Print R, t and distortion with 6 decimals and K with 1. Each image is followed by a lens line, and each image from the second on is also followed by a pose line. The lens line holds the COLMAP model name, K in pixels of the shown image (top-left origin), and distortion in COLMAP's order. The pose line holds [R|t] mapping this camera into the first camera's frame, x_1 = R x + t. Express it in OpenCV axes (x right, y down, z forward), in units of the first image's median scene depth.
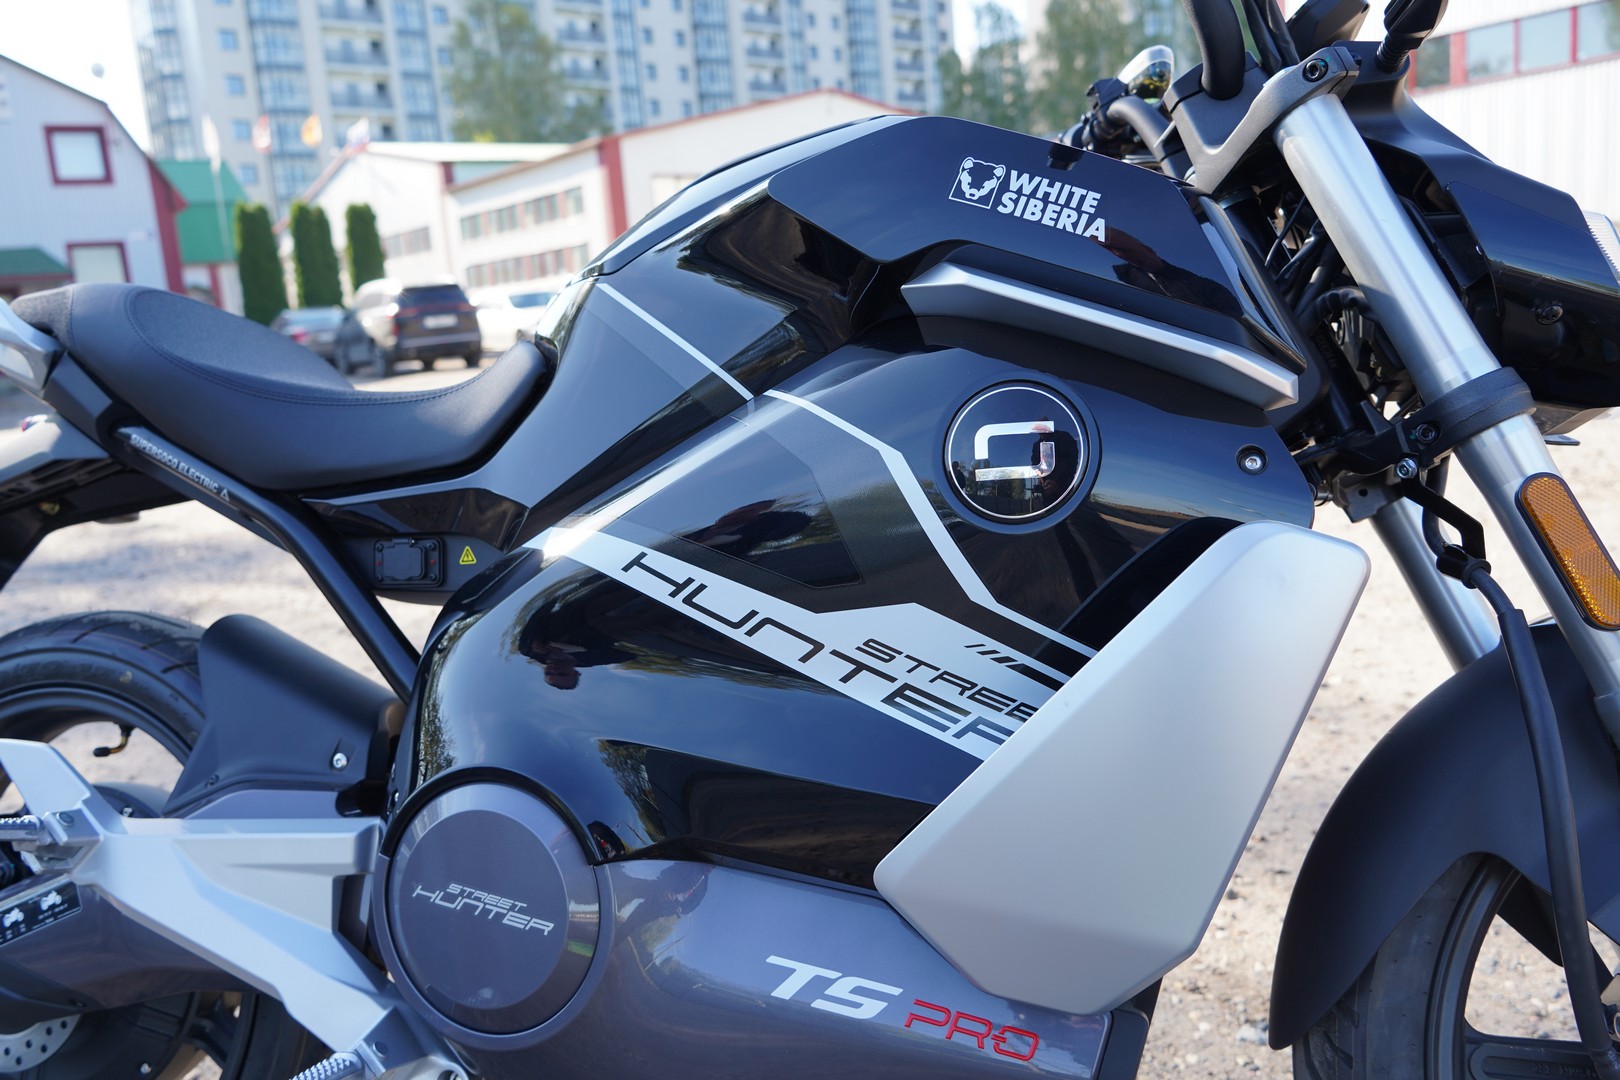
lens RADIAL K [[1306.2, 0, 812.0], [0, 1306.2, 538.6], [0, 0, 1]] dist [-0.019392, 0.021610]
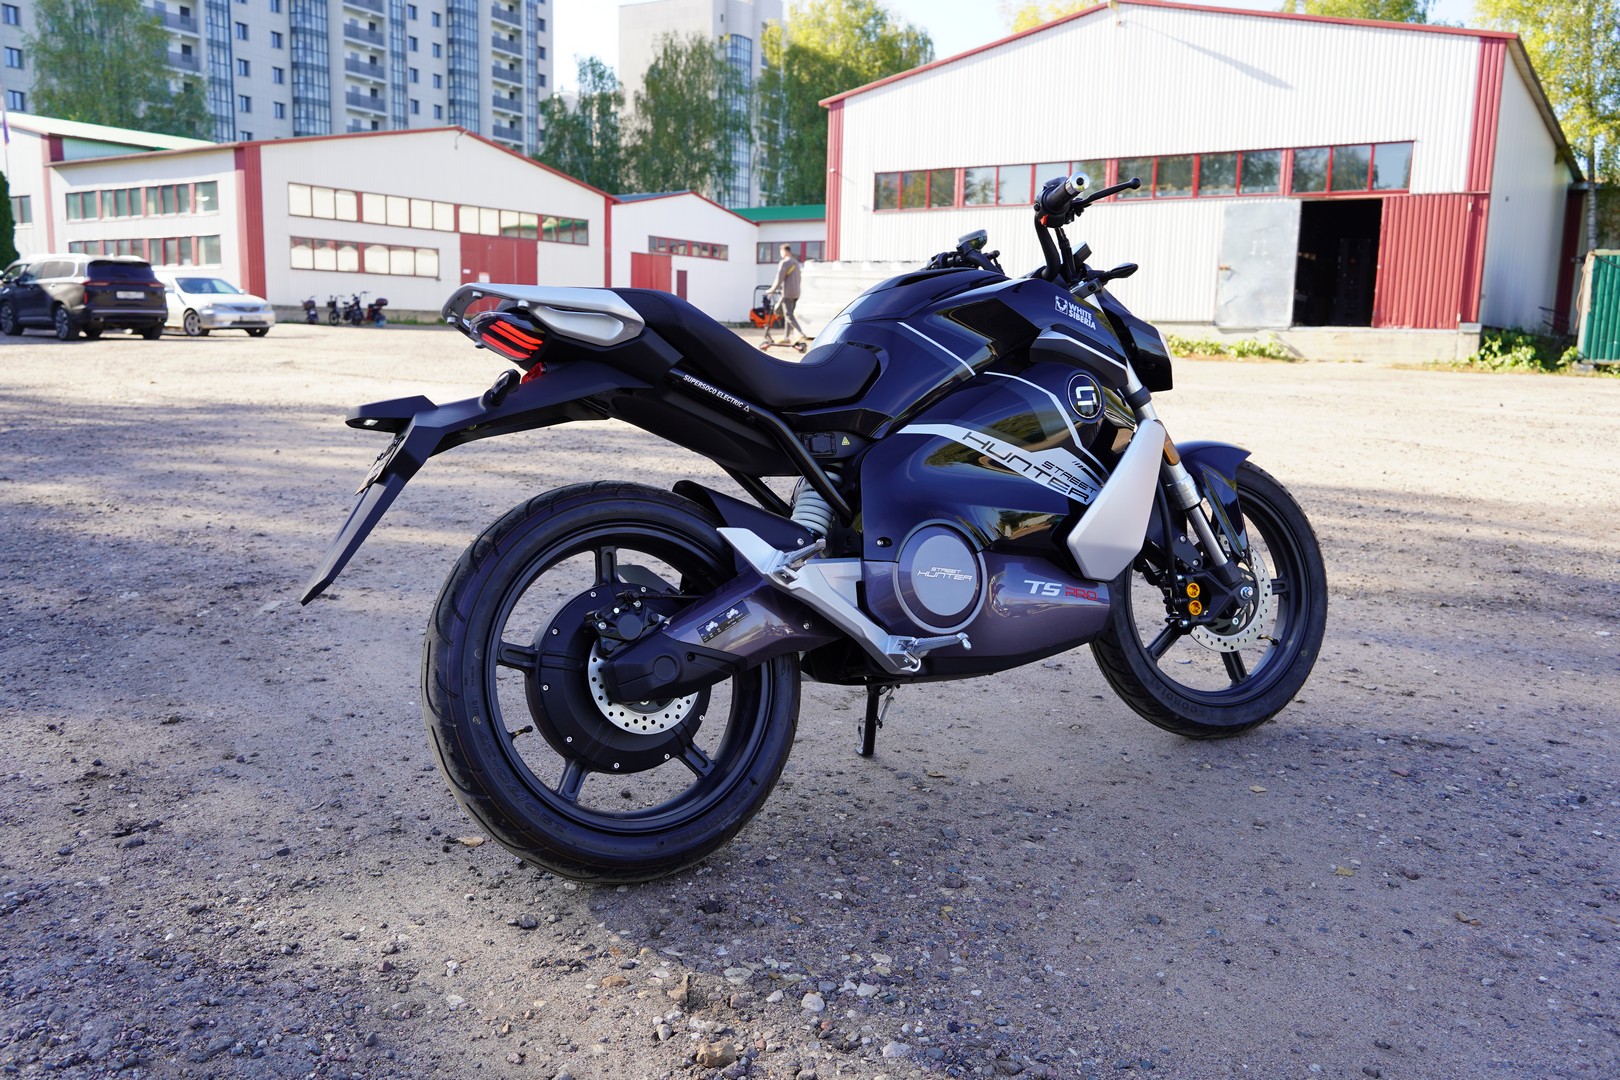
lens RADIAL K [[1282.3, 0, 806.7], [0, 1282.3, 534.1], [0, 0, 1]] dist [-0.019545, 0.027538]
pose [[0.943471, 0.053887, 0.327046, -0.083370], [-0.044542, 0.998359, -0.036000, 0.054855], [-0.328449, 0.019398, 0.944322, -0.236215]]
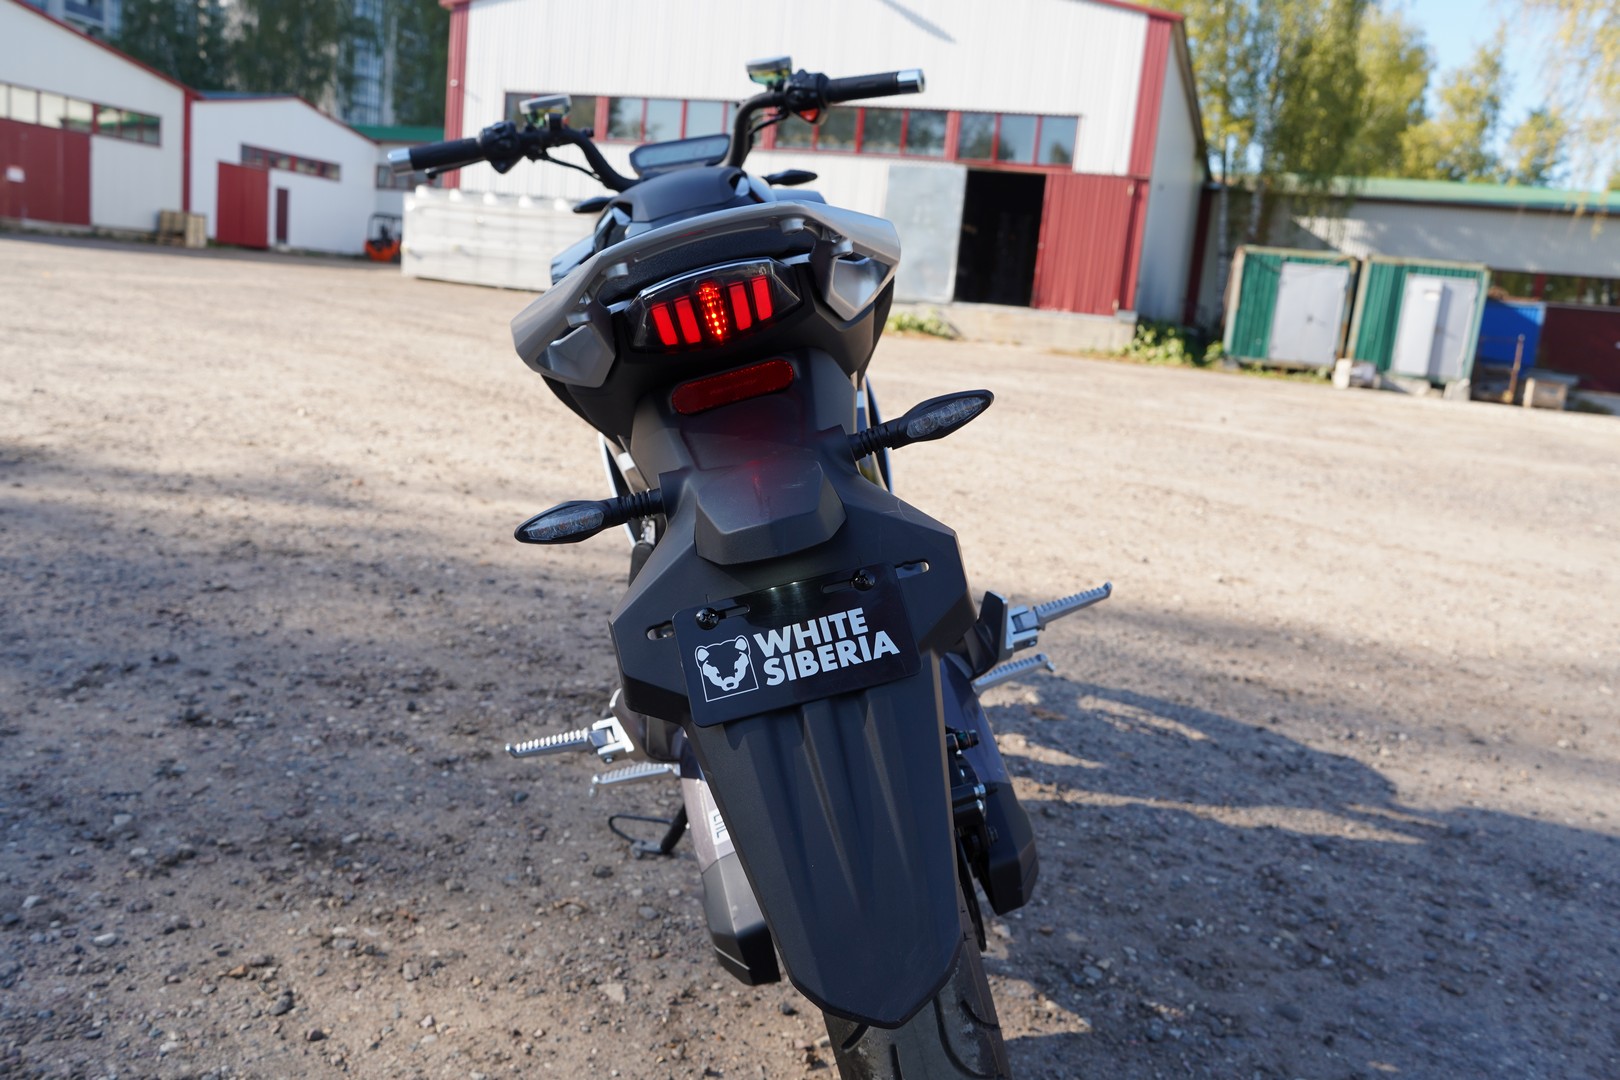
lens RADIAL K [[1306.2, 0, 812.0], [0, 1306.2, 524.9], [0, 0, 1]] dist [-0.019392, 0.021610]
pose [[0.817706, 0.065932, 0.571848, -0.008317], [-0.062851, 0.997706, -0.025159, 0.025819], [-0.572195, -0.015368, 0.819974, -0.117256]]
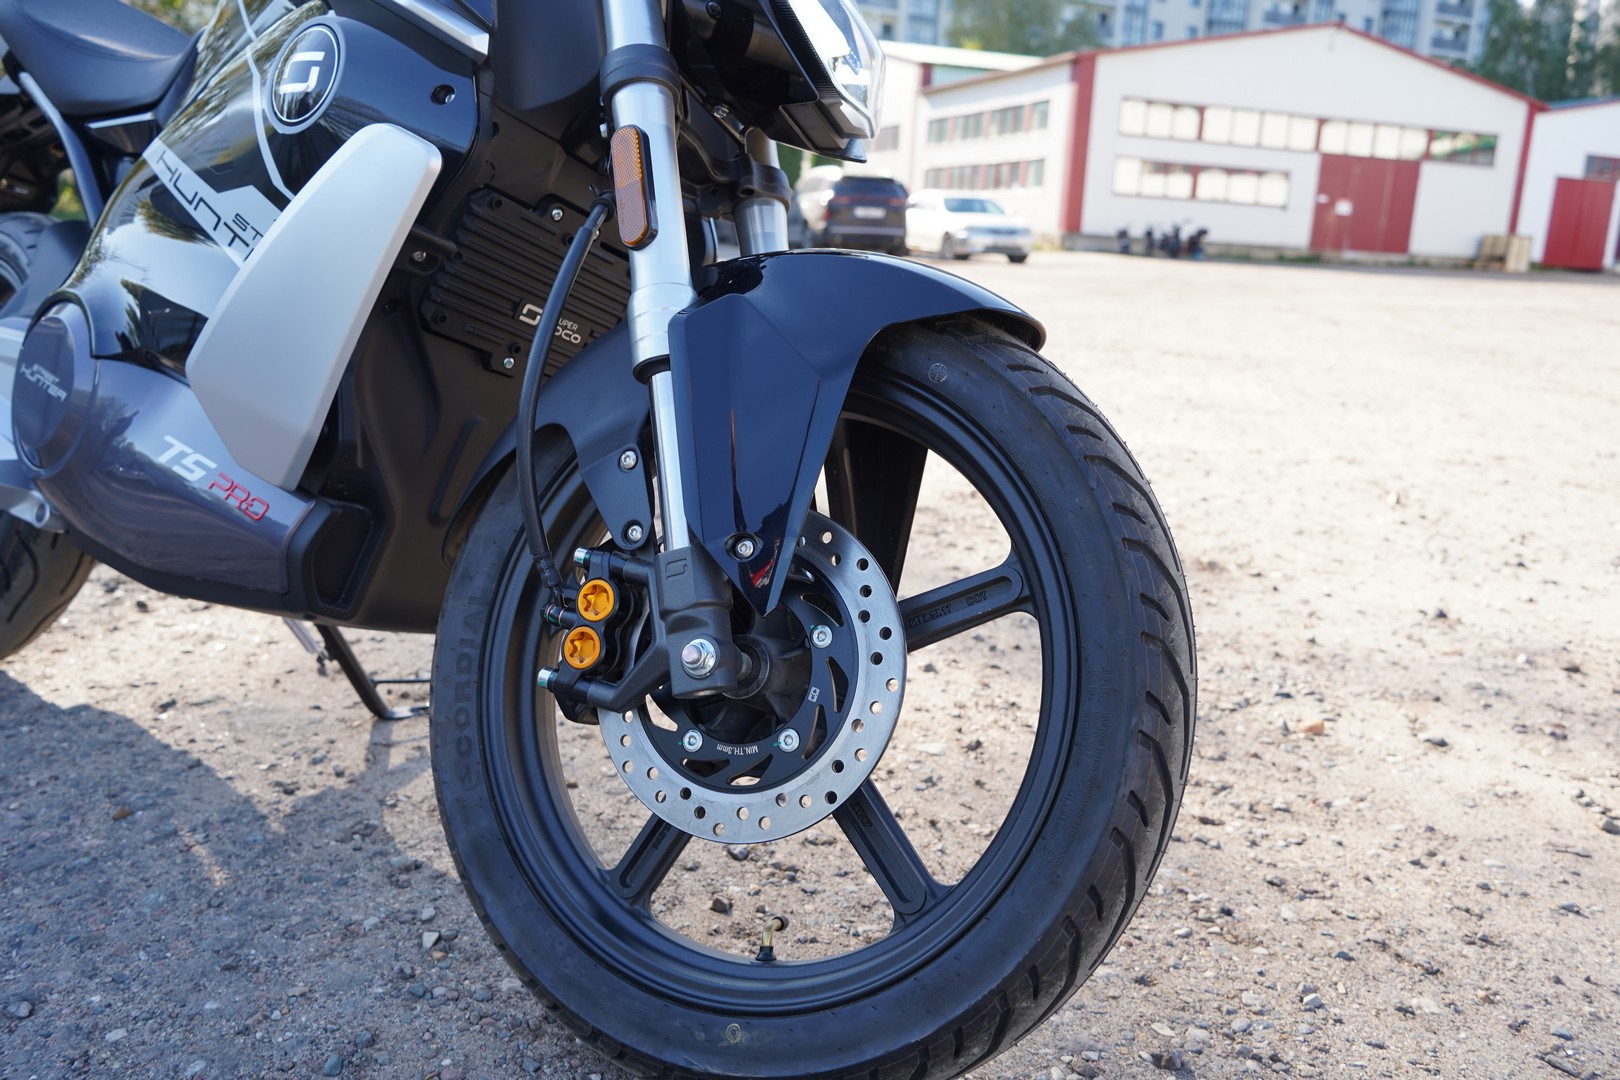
lens RADIAL K [[1306.2, 0, 810.0], [0, 1306.2, 534.4], [0, 0, 1]] dist [-0.019392, 0.021610]
pose [[0.930664, 0.202543, -0.304698, 0.038538], [-0.185828, 0.979052, 0.083217, 0.006380], [0.315170, -0.020826, 0.948807, -0.004528]]
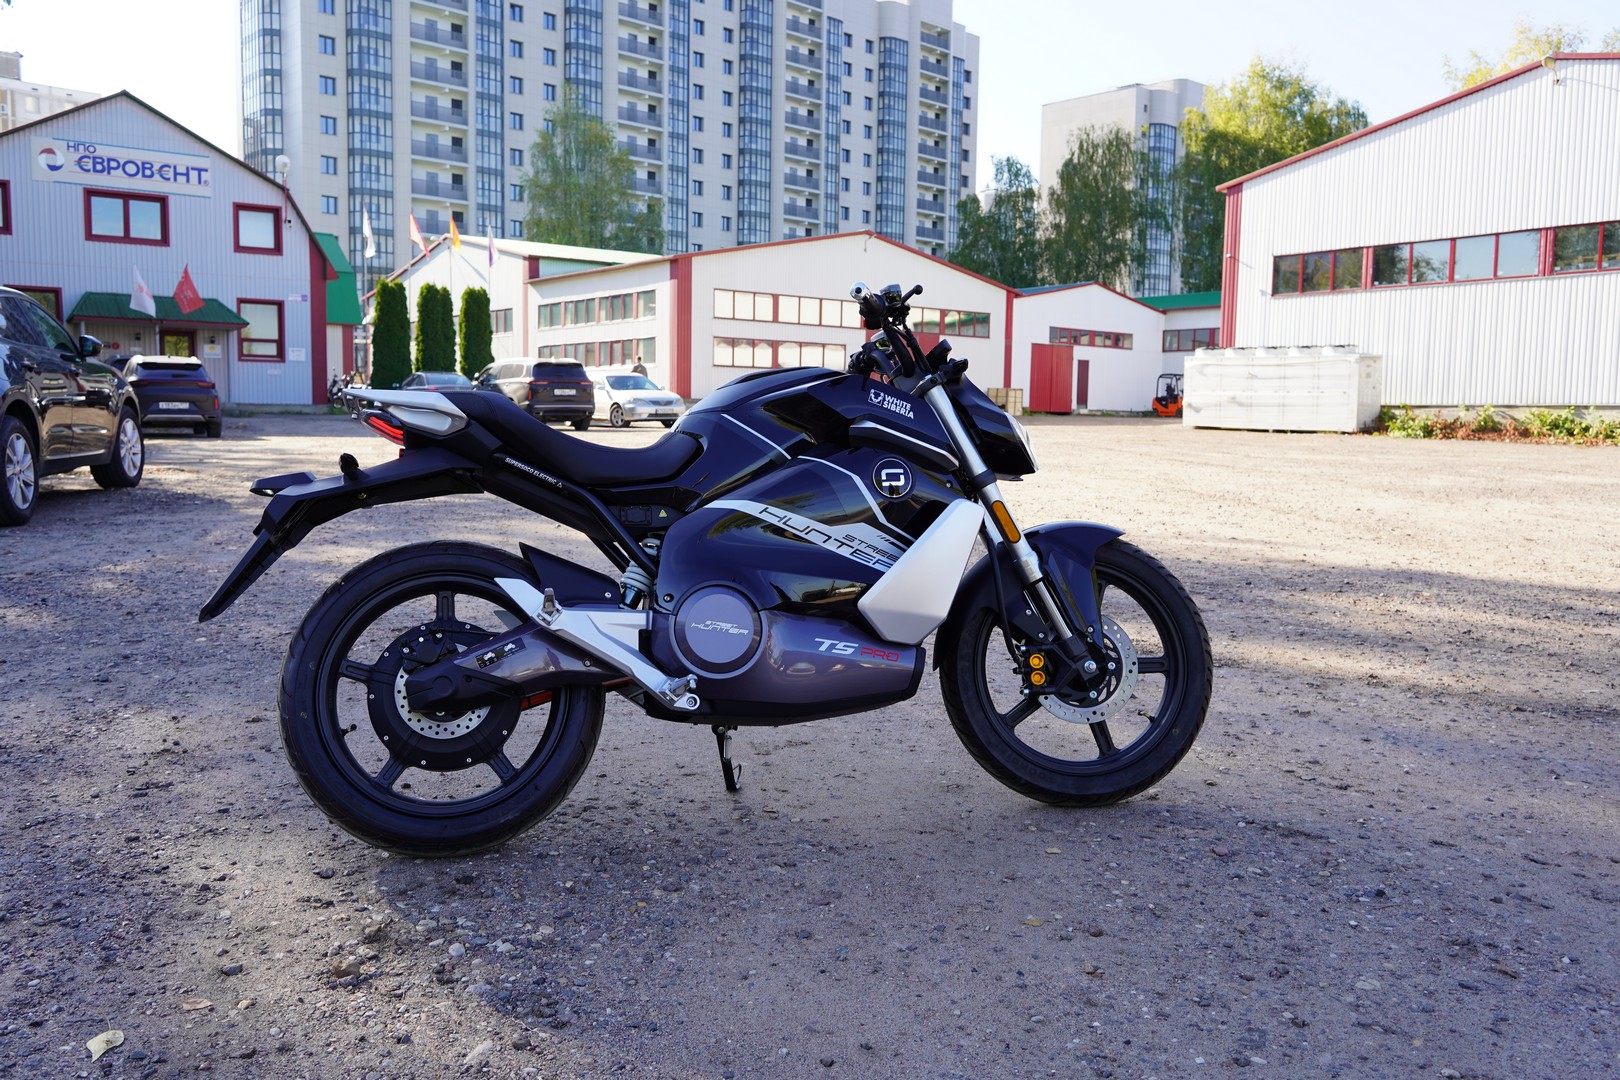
lens RADIAL K [[1282.3, 0, 807.7], [0, 1282.3, 531.5], [0, 0, 1]] dist [-0.019545, 0.027538]
pose [[0.995190, 0.097818, 0.005311, -0.038257], [-0.097035, 0.991764, -0.083596, 0.054291], [-0.013444, 0.082679, 0.996486, -0.260325]]
